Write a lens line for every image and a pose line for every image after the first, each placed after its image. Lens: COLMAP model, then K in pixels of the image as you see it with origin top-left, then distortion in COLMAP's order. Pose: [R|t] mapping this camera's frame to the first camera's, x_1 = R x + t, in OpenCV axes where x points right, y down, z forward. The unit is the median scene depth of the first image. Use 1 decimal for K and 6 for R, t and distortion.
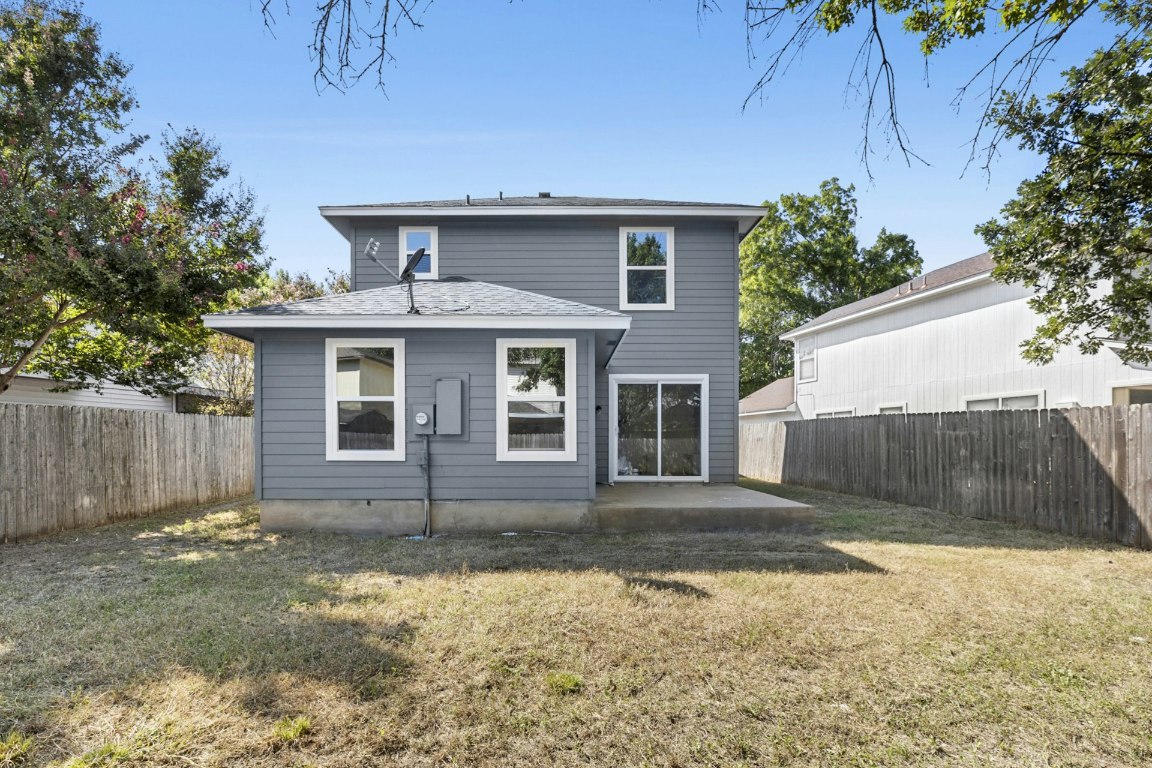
lens RADIAL K [[546.3, 0, 575.7], [0, 546.3, 437.3], [0, 0, 1]] dist [0.005322, 0.000573]
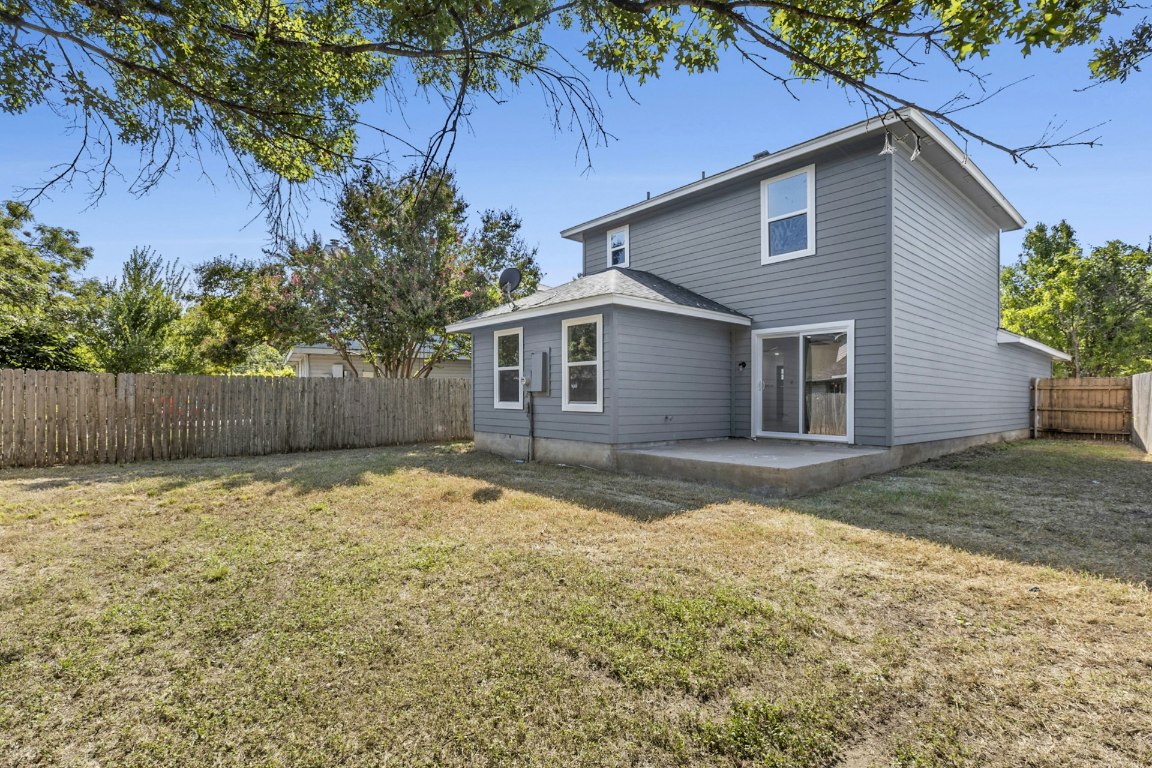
lens RADIAL K [[538.5, 0, 576.0], [0, 538.5, 390.2], [0, 0, 1]] dist [-0.002083, -0.000029]
pose [[0.659673, -0.007514, -0.751516, 0.793947], [0.004714, 0.999972, -0.005860, 0.000157], [0.751538, 0.000324, 0.659689, 0.133168]]
